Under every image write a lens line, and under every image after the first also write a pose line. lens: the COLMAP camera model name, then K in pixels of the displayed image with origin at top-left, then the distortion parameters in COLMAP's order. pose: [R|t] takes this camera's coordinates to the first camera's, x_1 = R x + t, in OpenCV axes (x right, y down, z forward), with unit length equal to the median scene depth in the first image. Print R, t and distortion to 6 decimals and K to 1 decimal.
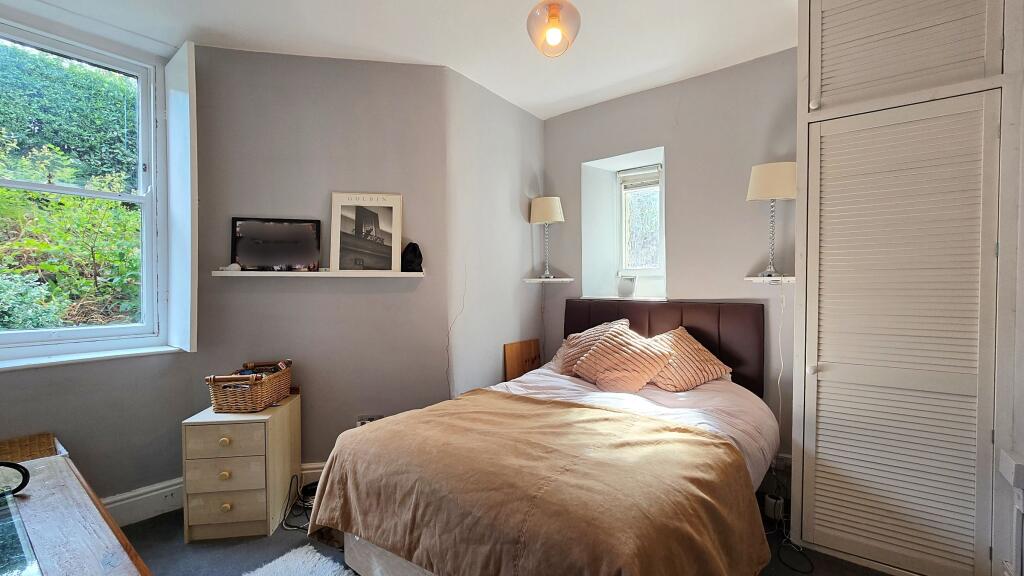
lens RADIAL K [[426.3, 0, 516.3], [0, 426.3, 289.3], [0, 0, 1]] dist [-0.001199, -0.000555]
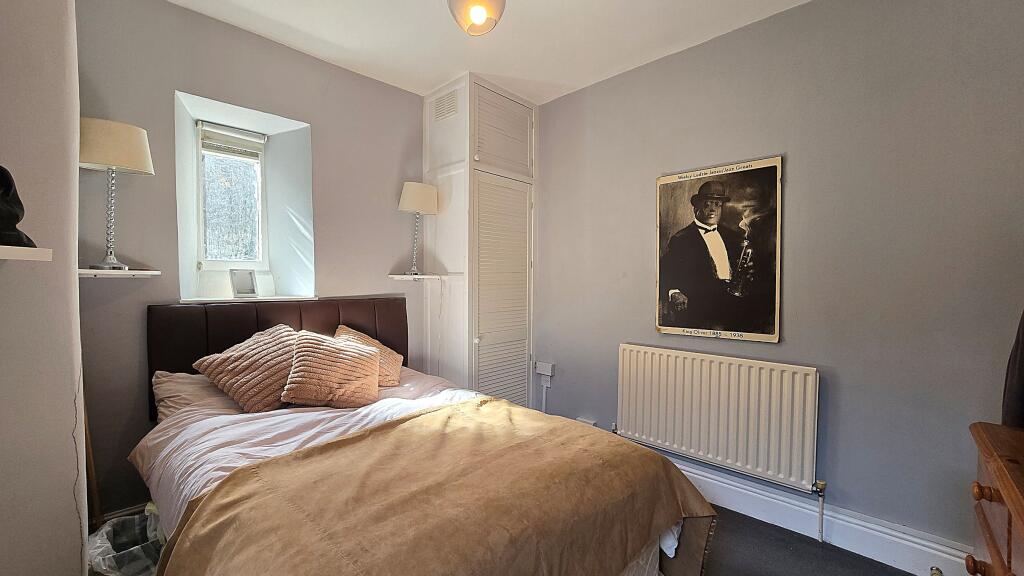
lens RADIAL K [[426.3, 0, 516.3], [0, 426.3, 289.3], [0, 0, 1]] dist [-0.001199, -0.000555]
pose [[0.089431, -0.017233, 0.995844, -0.596609], [0.009257, 0.999822, 0.016470, -0.006155], [-0.995950, 0.007746, 0.089575, 0.594448]]
